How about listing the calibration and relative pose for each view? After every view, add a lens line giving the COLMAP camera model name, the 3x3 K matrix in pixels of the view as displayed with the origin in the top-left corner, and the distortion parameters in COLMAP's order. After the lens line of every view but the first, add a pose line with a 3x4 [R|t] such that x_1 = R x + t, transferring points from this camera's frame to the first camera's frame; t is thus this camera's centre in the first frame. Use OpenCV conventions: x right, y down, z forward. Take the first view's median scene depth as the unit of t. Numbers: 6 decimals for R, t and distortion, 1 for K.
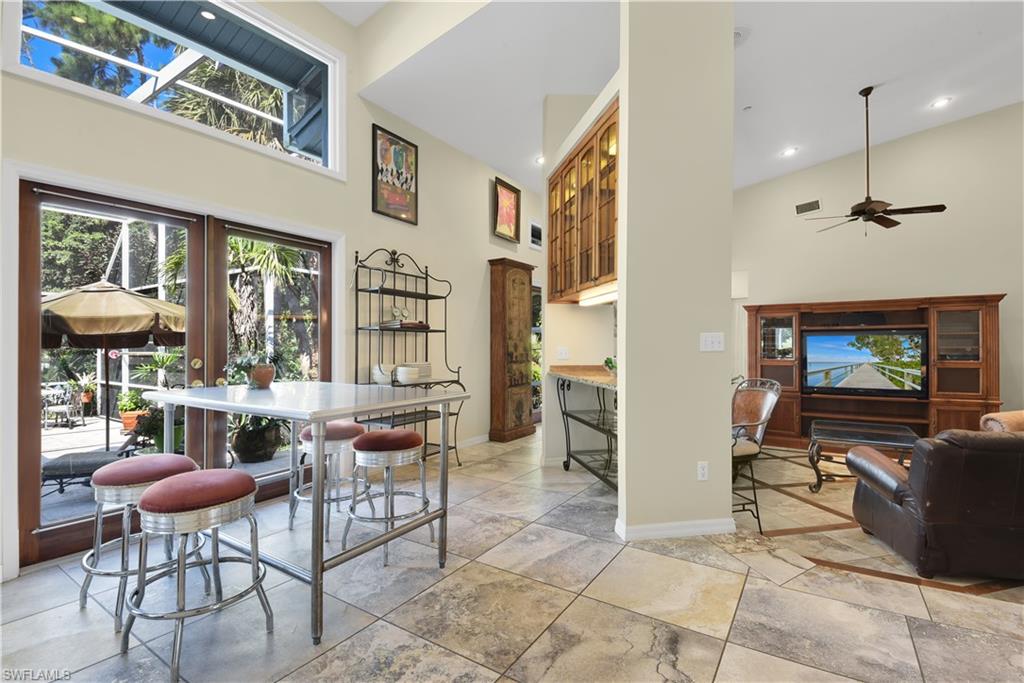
lens RADIAL K [[474.8, 0, 506.1], [0, 474.8, 346.8], [0, 0, 1]] dist [-0.021431, -0.000193]
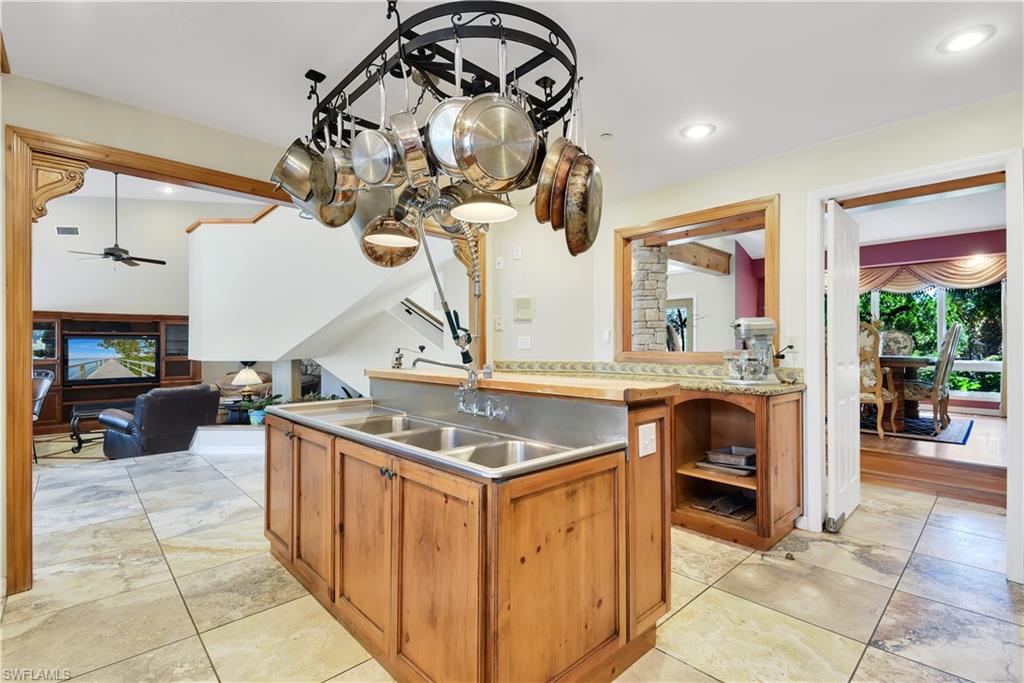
lens RADIAL K [[474.8, 0, 504.9], [0, 474.8, 348.8], [0, 0, 1]] dist [-0.021431, -0.000193]
pose [[0.240802, -0.002975, 0.970570, -0.342912], [0.005846, 0.999982, 0.001615, 0.009338], [-0.970557, 0.005285, 0.240815, -0.517235]]
